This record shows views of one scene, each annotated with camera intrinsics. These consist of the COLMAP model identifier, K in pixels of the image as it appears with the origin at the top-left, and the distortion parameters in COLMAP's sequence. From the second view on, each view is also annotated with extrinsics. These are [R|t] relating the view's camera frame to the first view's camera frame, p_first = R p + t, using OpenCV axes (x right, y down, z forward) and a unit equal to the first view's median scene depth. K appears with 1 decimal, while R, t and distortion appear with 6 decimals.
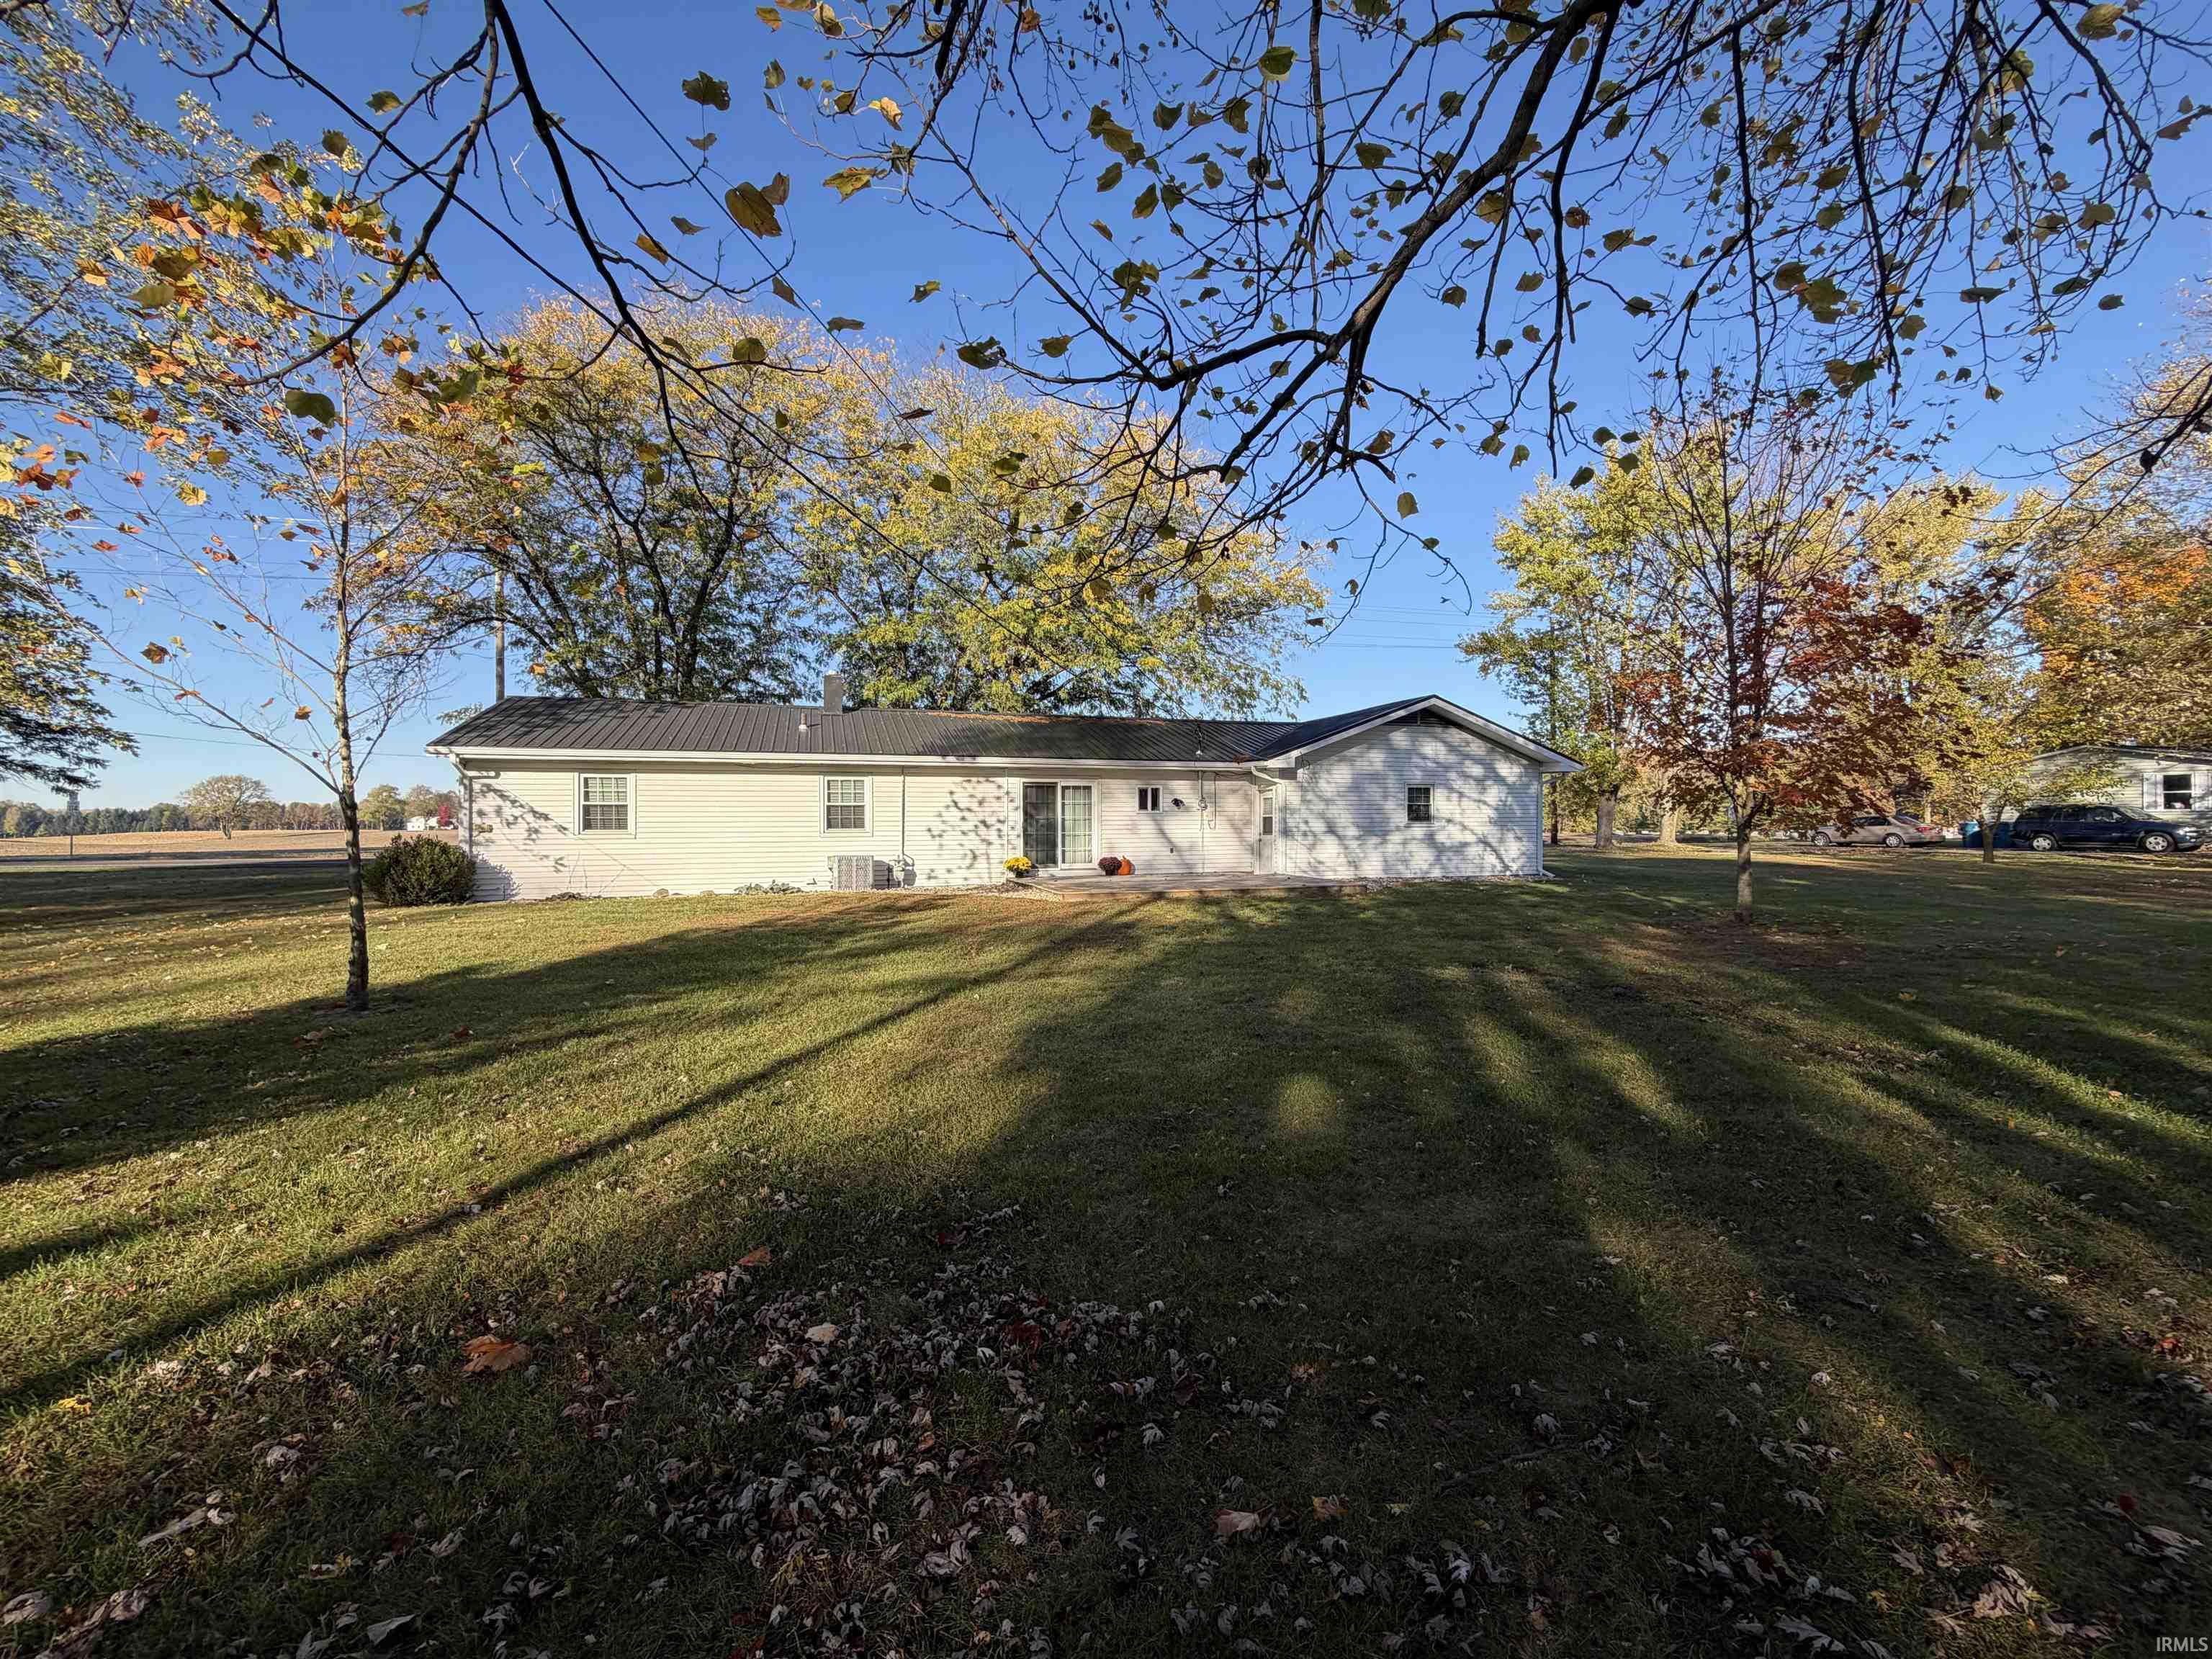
lens RADIAL K [[885.6, 0, 1098.0], [0, 885.6, 820.7], [0, 0, 1]] dist [0.001747, 0.000010]
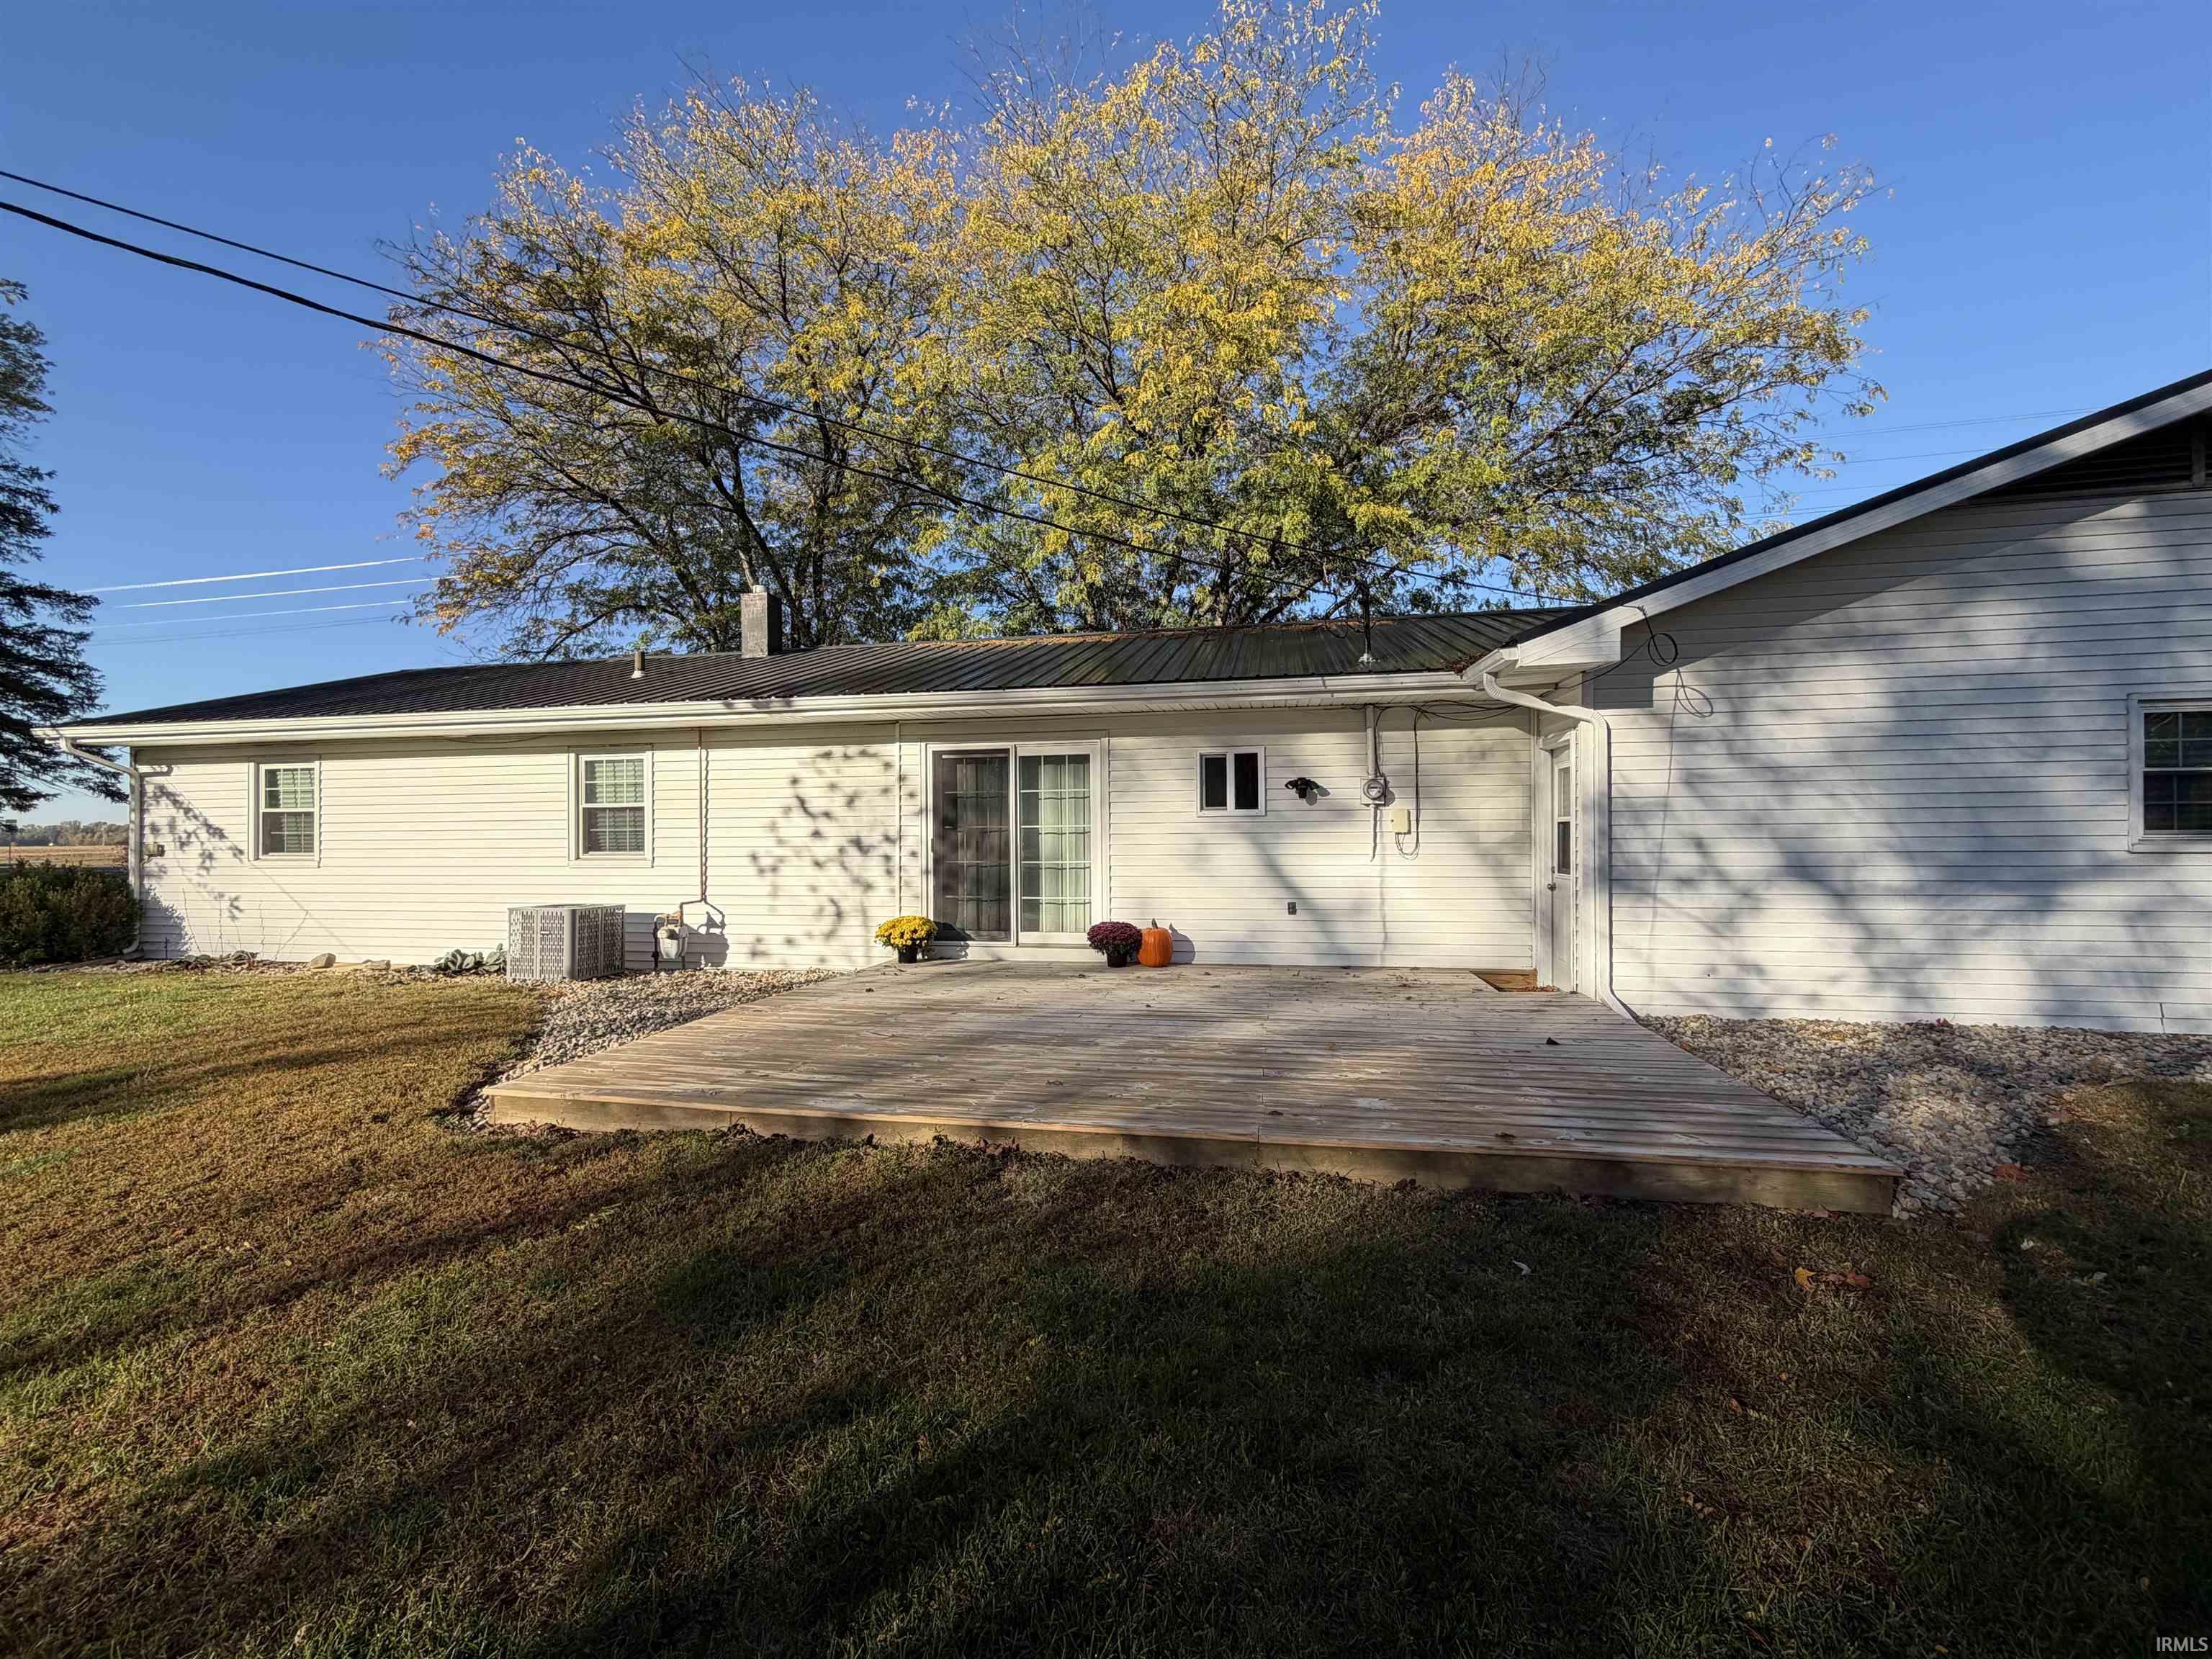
lens RADIAL K [[885.6, 0, 1098.0], [0, 885.6, 820.7], [0, 0, 1]] dist [0.001747, 0.000010]
pose [[0.874950, -0.007194, -0.484160, 0.207735], [0.005442, 0.999973, -0.005023, -0.005959], [0.484183, 0.001760, 0.874965, 0.635626]]
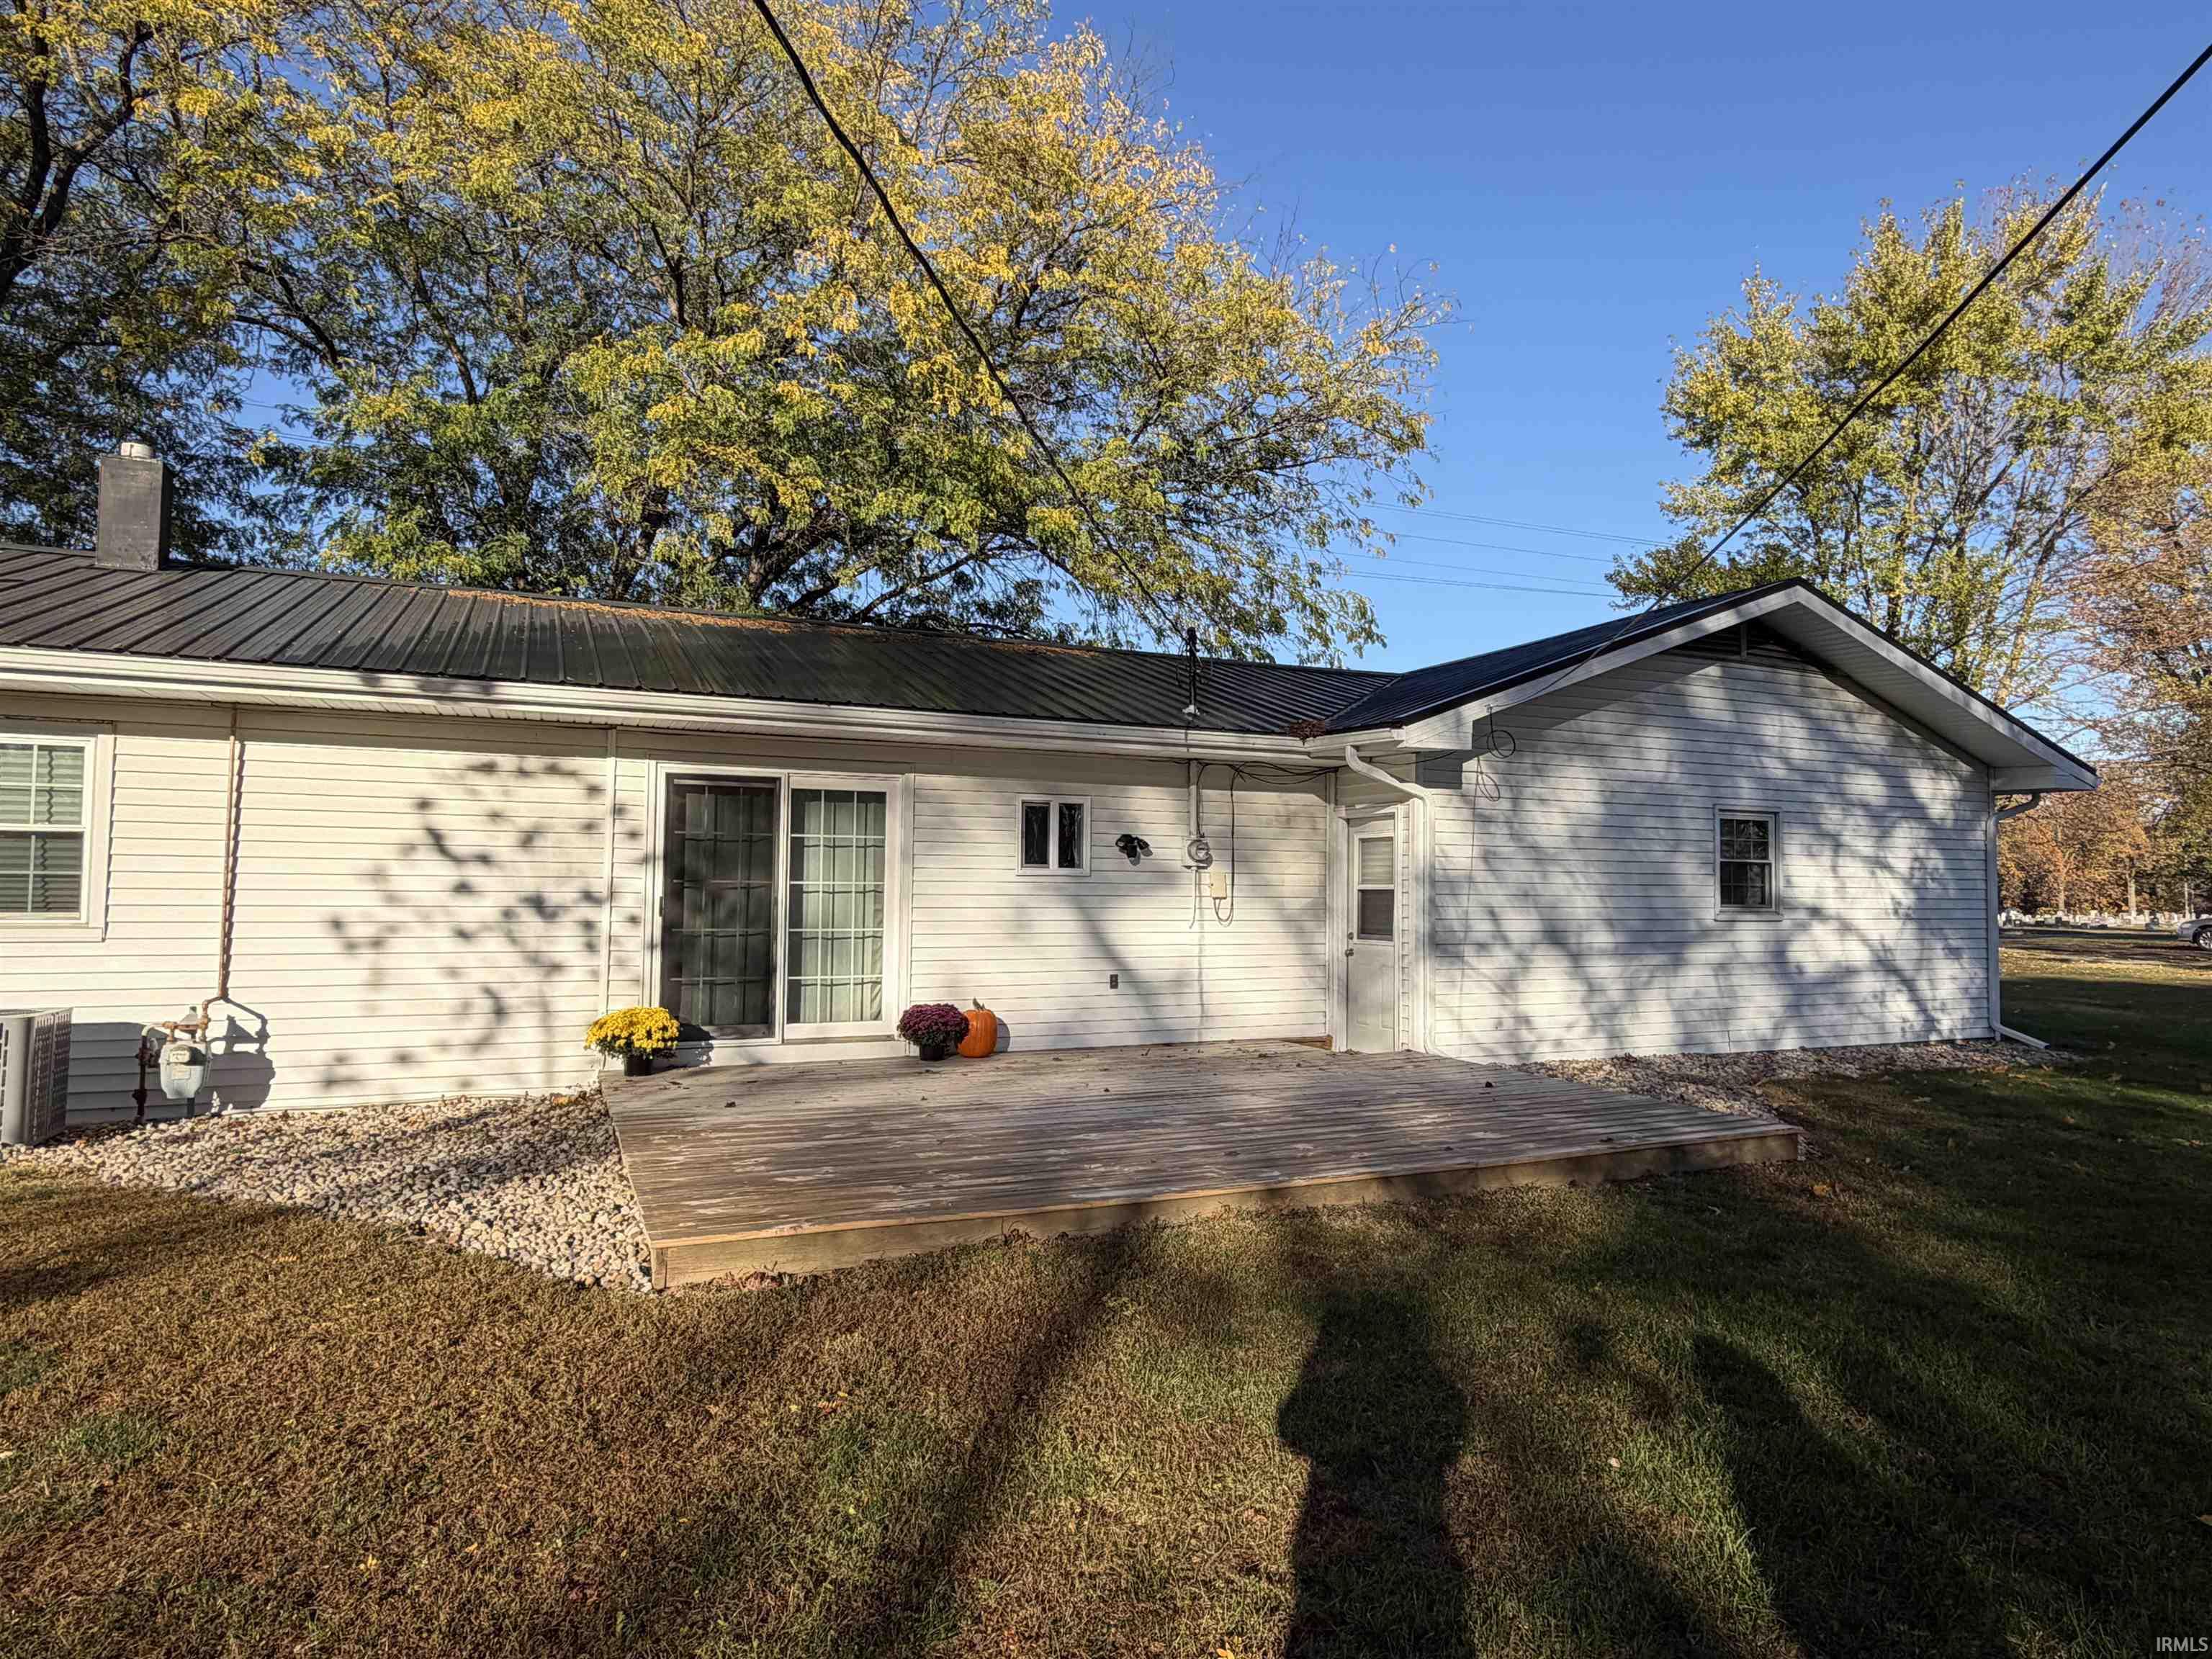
lens RADIAL K [[1289.9, 0, 1106.0], [0, 1289.9, 829.5], [0, 0, 1]] dist [0.003193, 0.000045]
pose [[0.992838, 0.021942, 0.117434, 0.017498], [-0.017145, 0.998983, -0.041704, -0.007351], [-0.118230, 0.039392, 0.992205, 0.509315]]
